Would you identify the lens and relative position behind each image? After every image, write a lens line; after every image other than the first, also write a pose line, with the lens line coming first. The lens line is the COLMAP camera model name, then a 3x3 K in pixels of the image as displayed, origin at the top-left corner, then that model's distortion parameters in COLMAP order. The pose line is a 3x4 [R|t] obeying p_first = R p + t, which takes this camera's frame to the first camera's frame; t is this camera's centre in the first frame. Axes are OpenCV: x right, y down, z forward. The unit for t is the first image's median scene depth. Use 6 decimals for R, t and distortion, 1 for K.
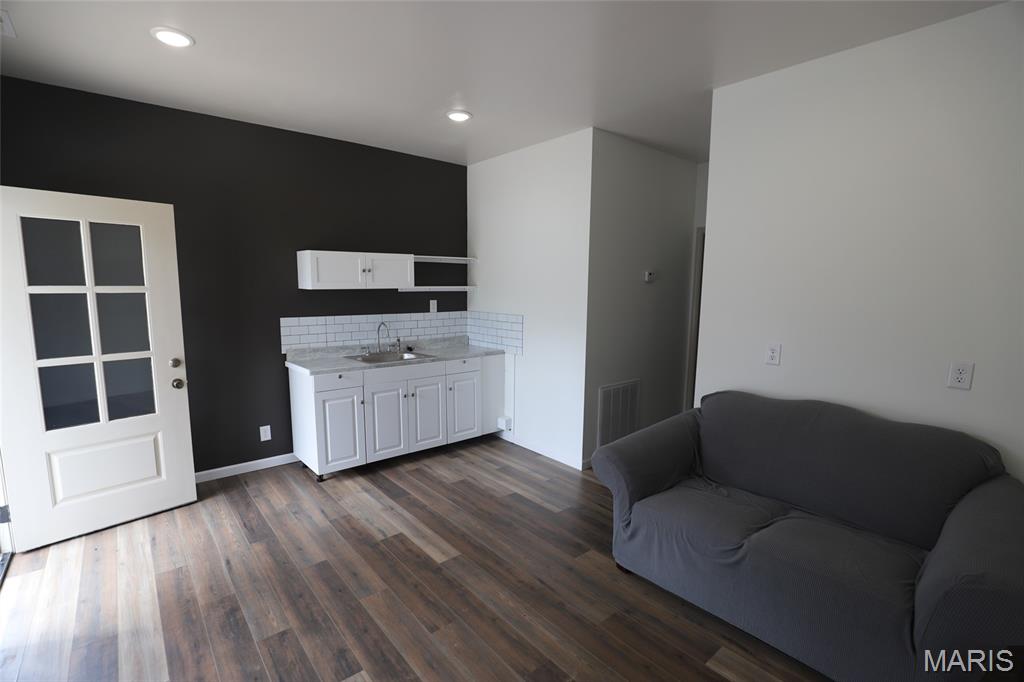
lens RADIAL K [[468.7, 0, 511.2], [0, 468.7, 347.9], [0, 0, 1]] dist [-0.041209, 0.008522]
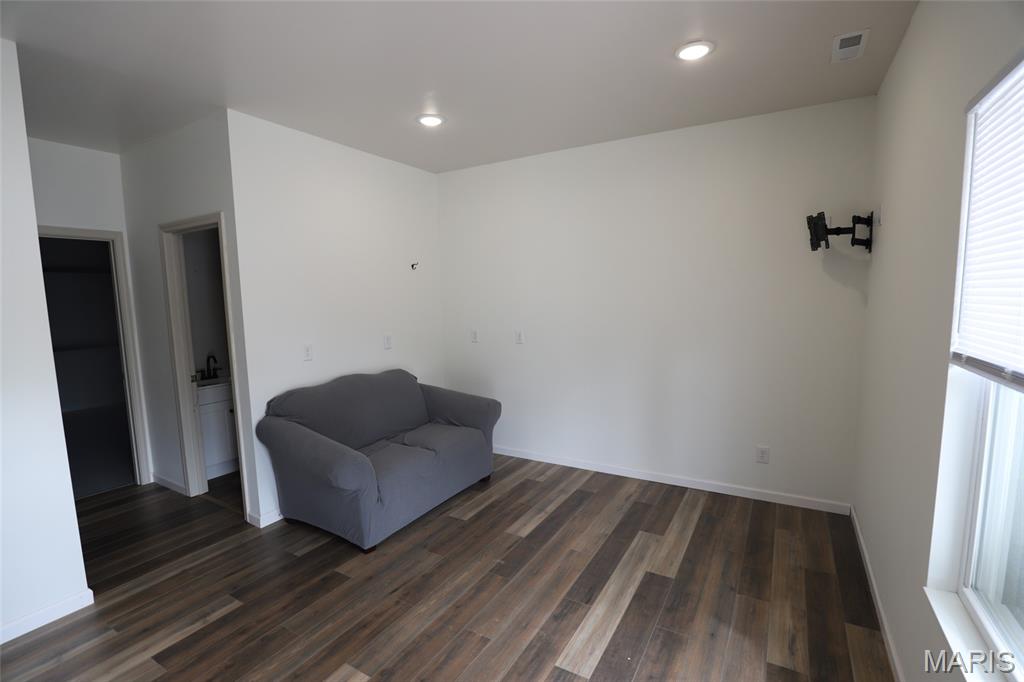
lens RADIAL K [[468.7, 0, 511.2], [0, 468.7, 347.9], [0, 0, 1]] dist [-0.041209, 0.008522]
pose [[-0.326360, -0.112660, 0.938508, -1.038233], [0.144915, 0.975171, 0.167454, -0.166433], [-0.934071, 0.190654, -0.301931, 1.109195]]
